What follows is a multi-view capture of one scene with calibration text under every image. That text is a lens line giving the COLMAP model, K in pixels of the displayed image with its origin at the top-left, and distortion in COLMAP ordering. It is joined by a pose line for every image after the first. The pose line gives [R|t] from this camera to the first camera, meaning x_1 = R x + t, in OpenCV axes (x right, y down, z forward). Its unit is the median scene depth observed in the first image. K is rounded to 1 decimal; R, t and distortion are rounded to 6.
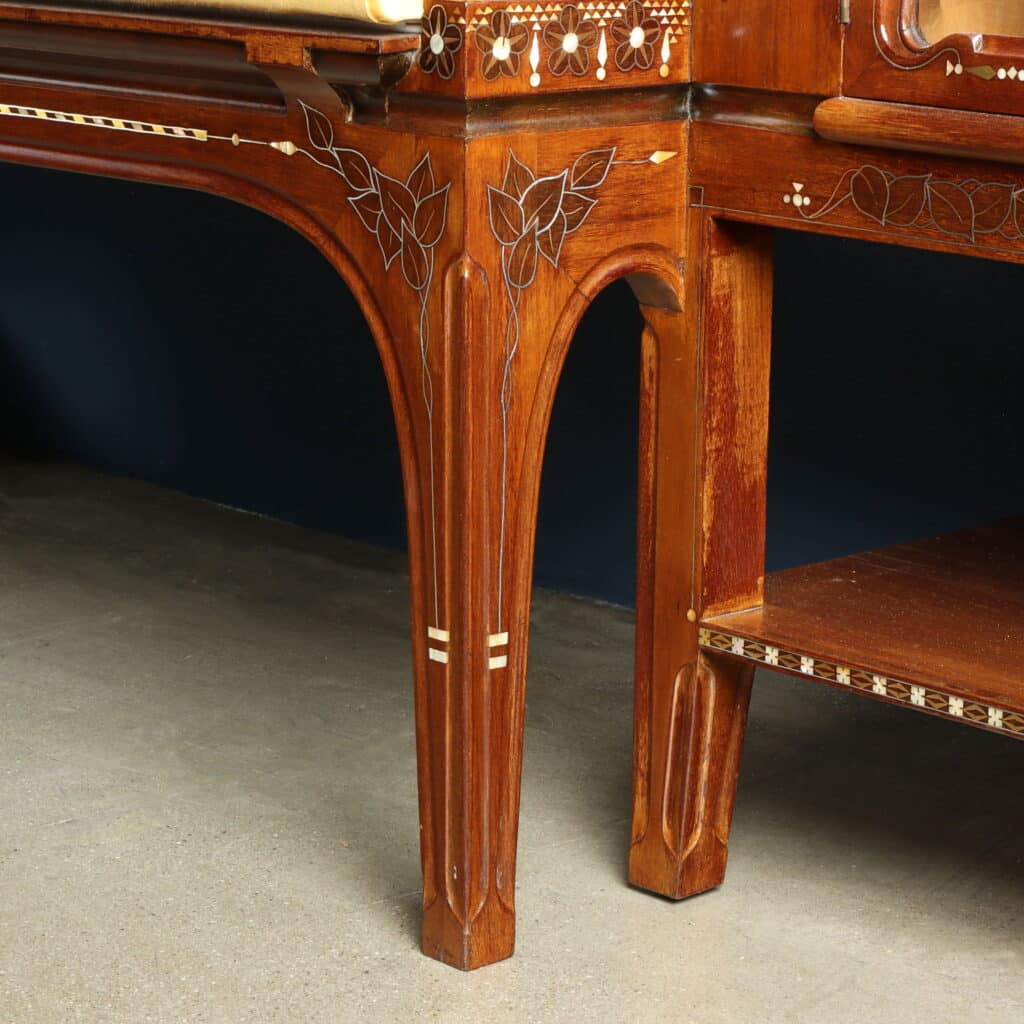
lens RADIAL K [[3091.9, 0, 512.5], [0, 3091.9, 511.9], [0, 0, 1]] dist [0.005458, 0.000000]
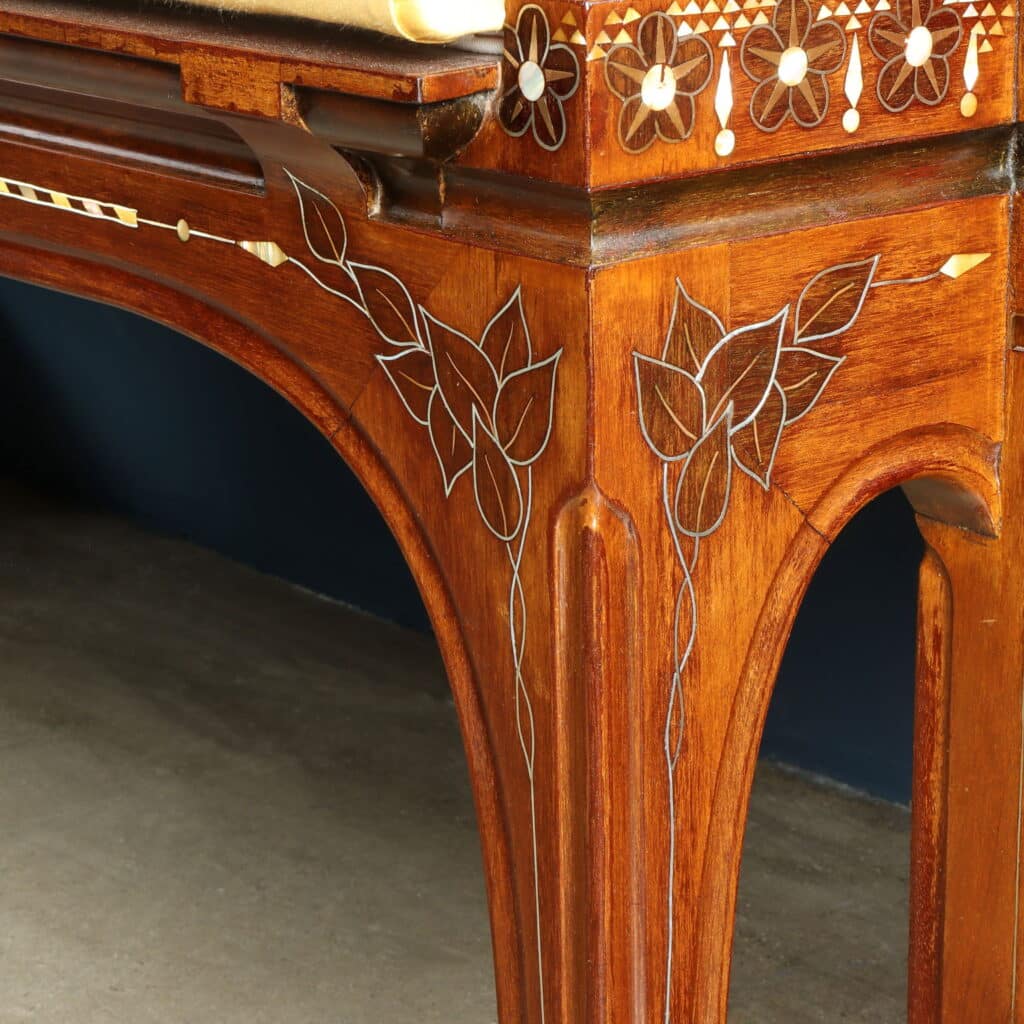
lens RADIAL K [[3091.9, 0, 511.8], [0, 3091.9, 512.3], [0, 0, 1]] dist [0.005458, 0.000000]
pose [[0.998122, -0.006636, -0.060895, 0.002743], [0.009916, 0.998507, 0.053720, -0.103295], [0.060447, -0.054223, 0.996698, 0.467633]]
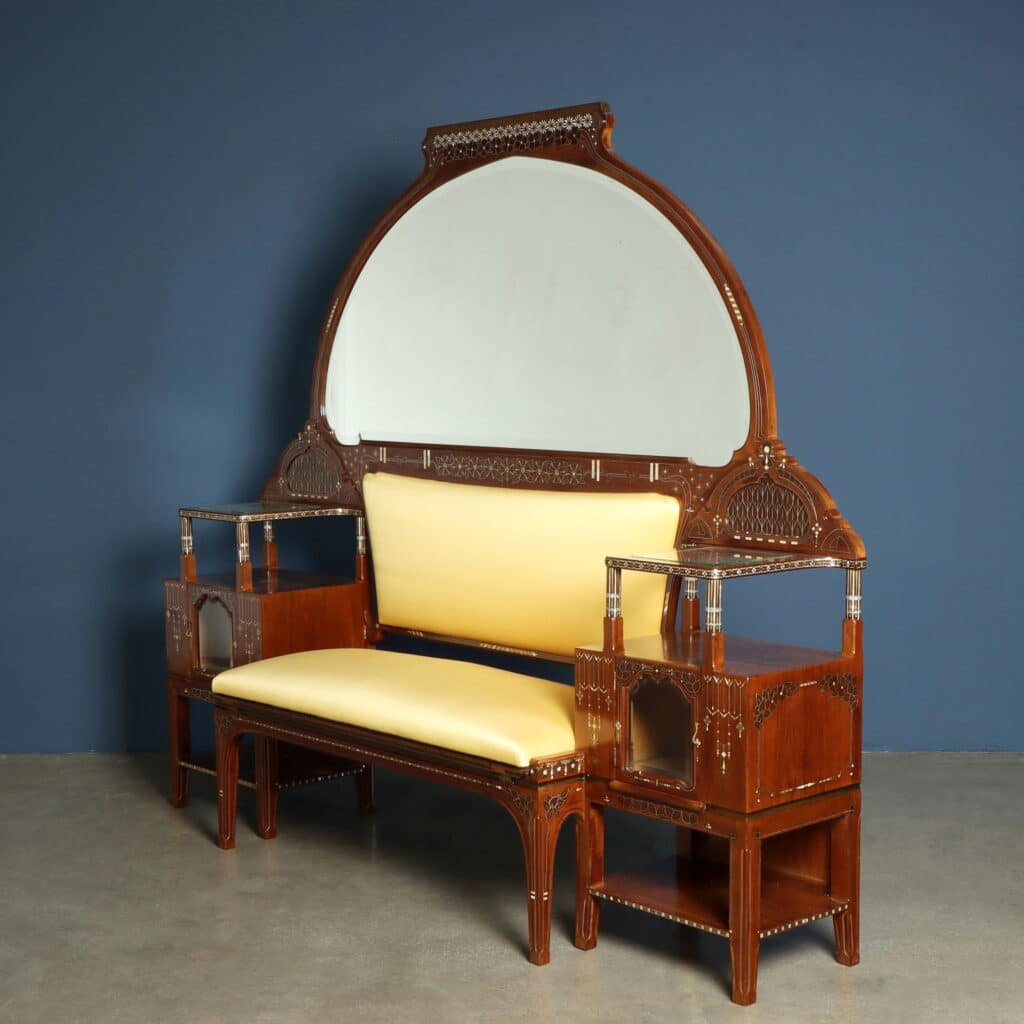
lens RADIAL K [[1629.1, 0, 510.0], [0, 1629.1, 513.2], [0, 0, 1]] dist [-0.062318, 0.000000]
pose [[0.999758, -0.011421, -0.018792, -0.005818], [0.008479, 0.988678, -0.149816, -0.163456], [0.020290, 0.149620, 0.988535, -1.552437]]
